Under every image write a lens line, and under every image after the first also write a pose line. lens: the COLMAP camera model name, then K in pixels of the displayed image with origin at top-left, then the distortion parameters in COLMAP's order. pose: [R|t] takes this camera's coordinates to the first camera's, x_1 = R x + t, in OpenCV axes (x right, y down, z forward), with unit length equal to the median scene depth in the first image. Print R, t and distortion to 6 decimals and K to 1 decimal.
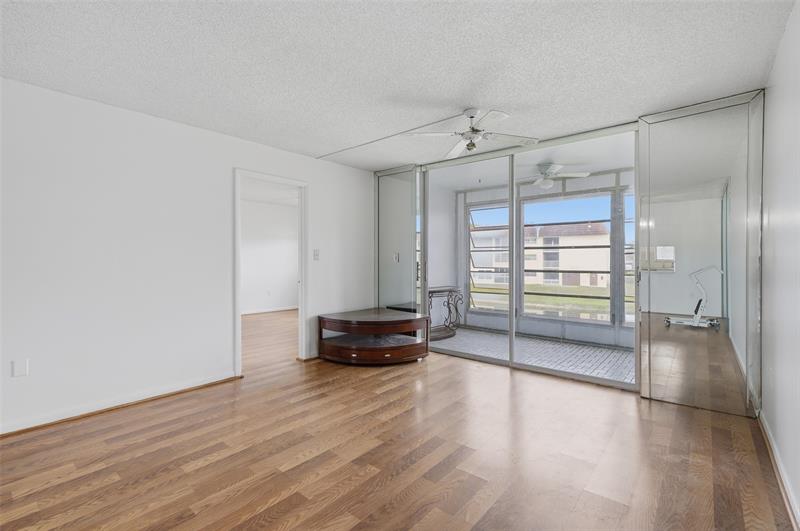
lens RADIAL K [[374.5, 0, 400.3], [0, 374.5, 261.5], [0, 0, 1]] dist [0.001987, 0.000460]
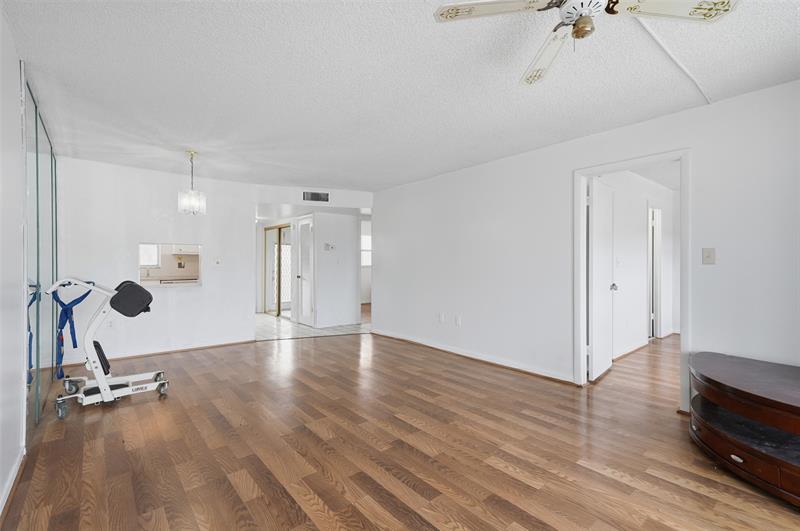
lens RADIAL K [[374.5, 0, 400.3], [0, 374.5, 261.5], [0, 0, 1]] dist [0.001987, 0.000460]
pose [[-0.192283, -0.002826, -0.981335, 0.878367], [-0.010013, 0.999949, -0.000918, -0.006440], [0.981288, 0.009649, -0.192302, 1.077077]]
